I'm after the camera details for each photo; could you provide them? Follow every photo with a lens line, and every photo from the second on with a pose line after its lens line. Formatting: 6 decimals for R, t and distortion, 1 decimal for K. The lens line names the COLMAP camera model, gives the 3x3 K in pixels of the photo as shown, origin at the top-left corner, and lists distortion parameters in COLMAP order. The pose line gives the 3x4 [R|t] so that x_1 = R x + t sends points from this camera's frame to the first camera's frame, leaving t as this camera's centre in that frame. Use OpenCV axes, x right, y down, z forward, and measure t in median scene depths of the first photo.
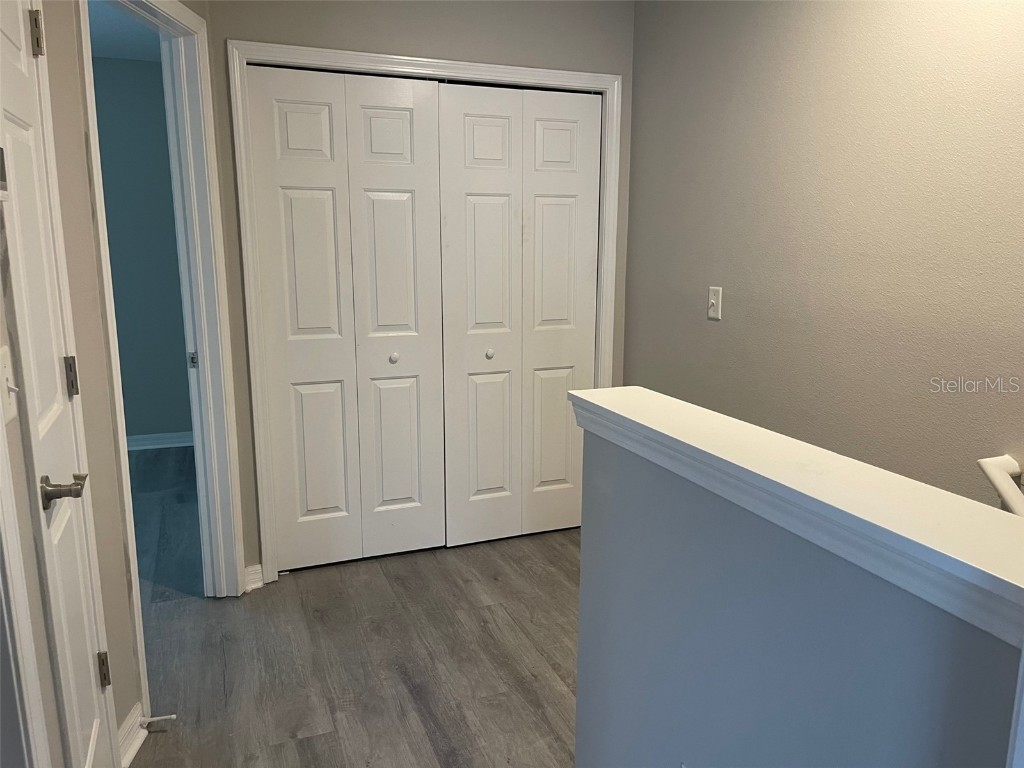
lens RADIAL K [[771.5, 0, 509.8], [0, 771.5, 385.2], [0, 0, 1]] dist [0.031864, -0.029954]
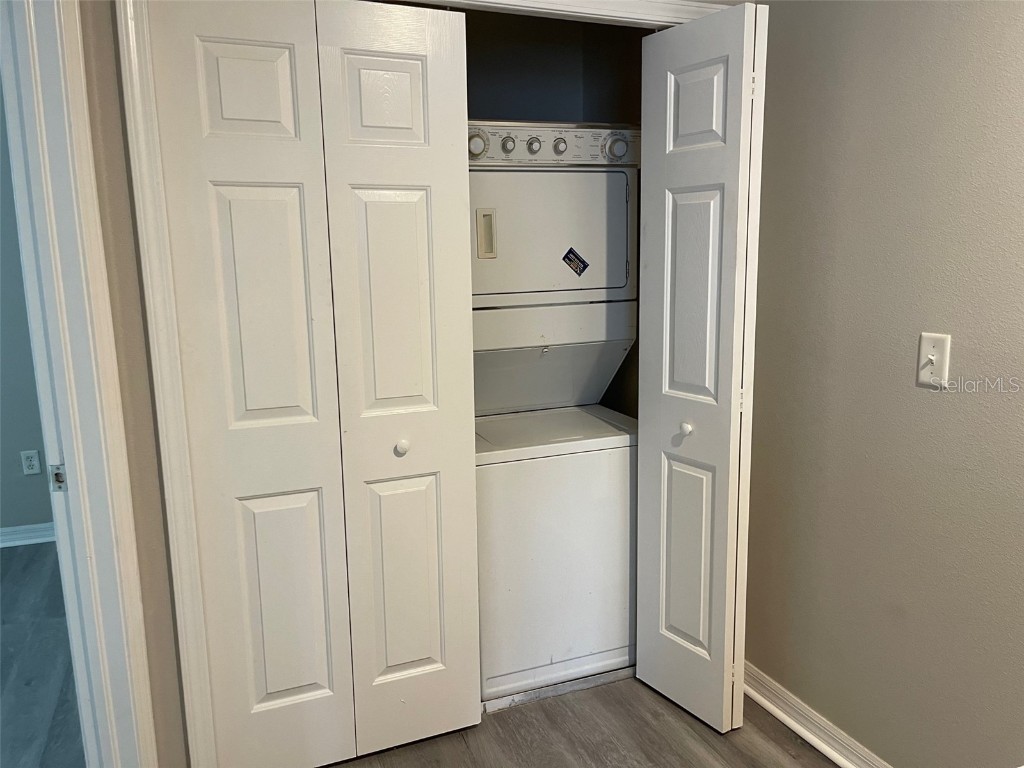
lens RADIAL K [[771.5, 0, 513.5], [0, 771.5, 381.1], [0, 0, 1]] dist [0.031864, -0.029954]
pose [[0.999807, -0.018571, 0.006374, -0.063275], [0.018736, 0.999461, -0.026961, -0.075571], [-0.005869, 0.027076, 0.999616, 0.377648]]
